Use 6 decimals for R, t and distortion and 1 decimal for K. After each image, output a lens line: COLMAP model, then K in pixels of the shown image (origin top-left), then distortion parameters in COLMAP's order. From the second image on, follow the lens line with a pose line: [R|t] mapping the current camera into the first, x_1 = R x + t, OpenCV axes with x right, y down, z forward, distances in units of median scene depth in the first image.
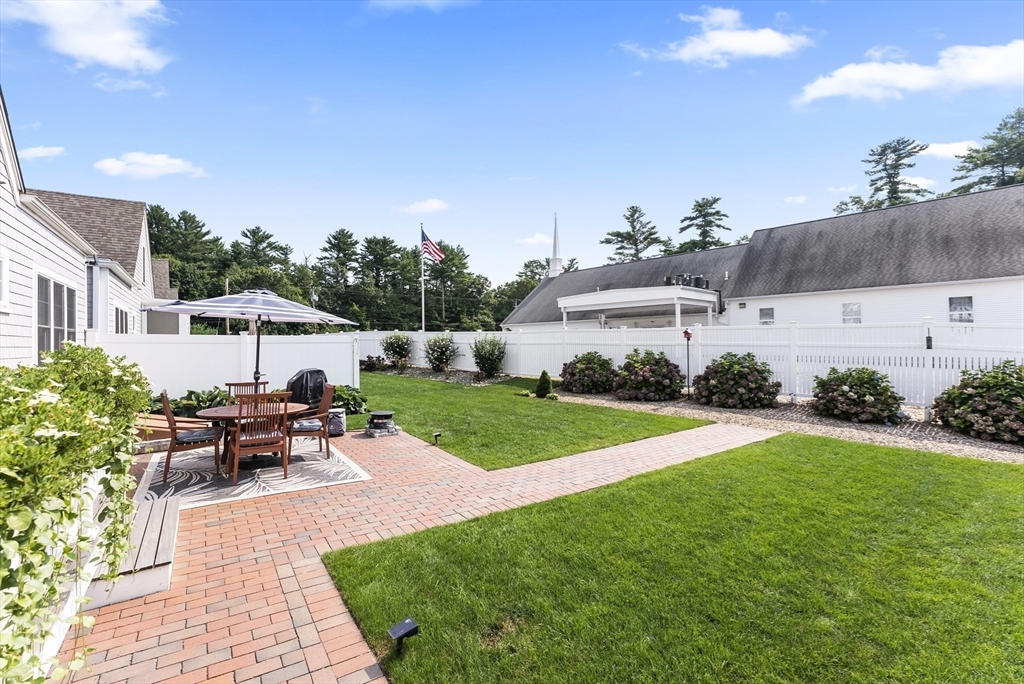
lens RADIAL K [[428.7, 0, 526.4], [0, 428.7, 334.7], [0, 0, 1]] dist [0.004004, -0.000168]
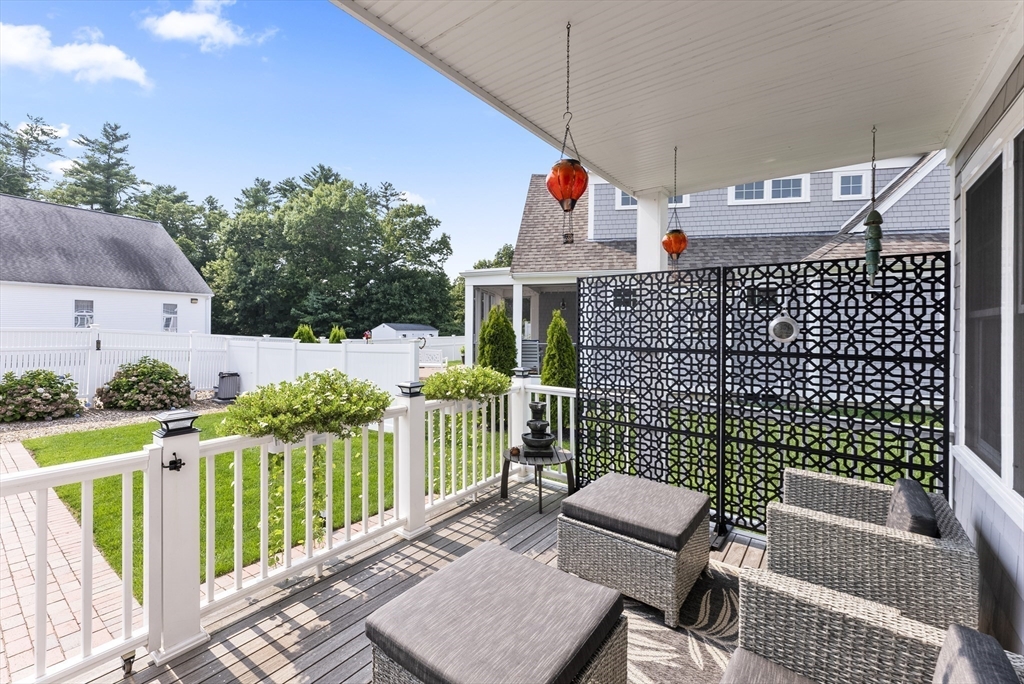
lens RADIAL K [[428.7, 0, 493.5], [0, 428.7, 329.4], [0, 0, 1]] dist [0.004004, -0.000168]
pose [[-0.255148, 0.012676, 0.966819, -0.170768], [-0.013931, 0.999762, -0.016784, -0.006691], [-0.966802, -0.017752, -0.254911, 0.059556]]
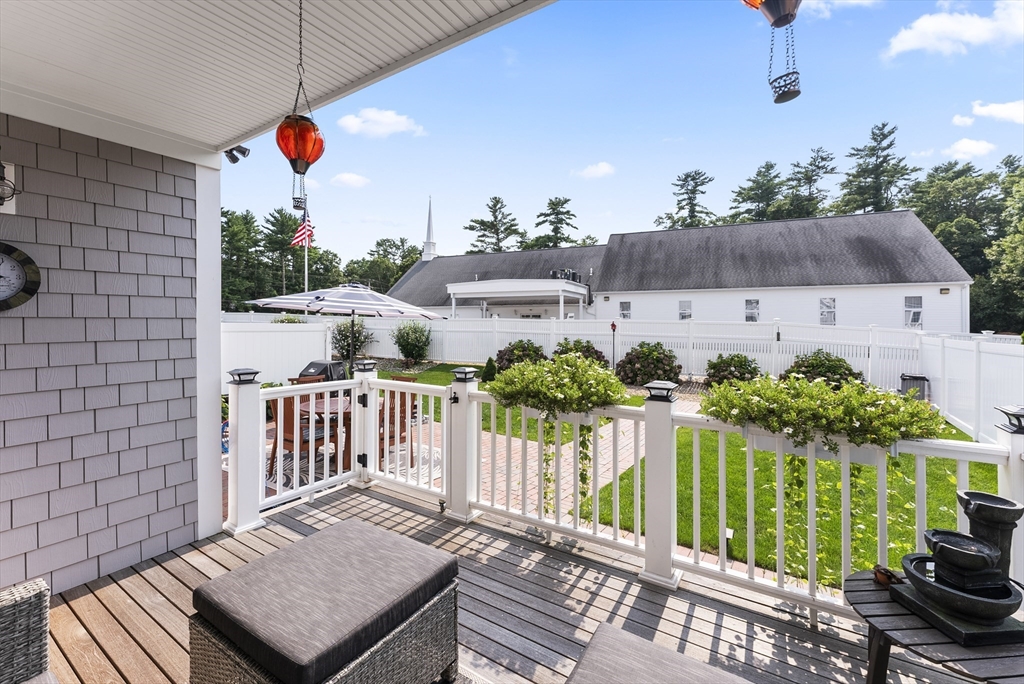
lens RADIAL K [[428.7, 0, 524.1], [0, 428.7, 322.6], [0, 0, 1]] dist [0.004004, -0.000168]
pose [[0.931354, 0.017115, 0.363713, -0.118523], [-0.021889, 0.999720, 0.009008, -0.006854], [-0.363457, -0.016351, 0.931467, -0.013189]]
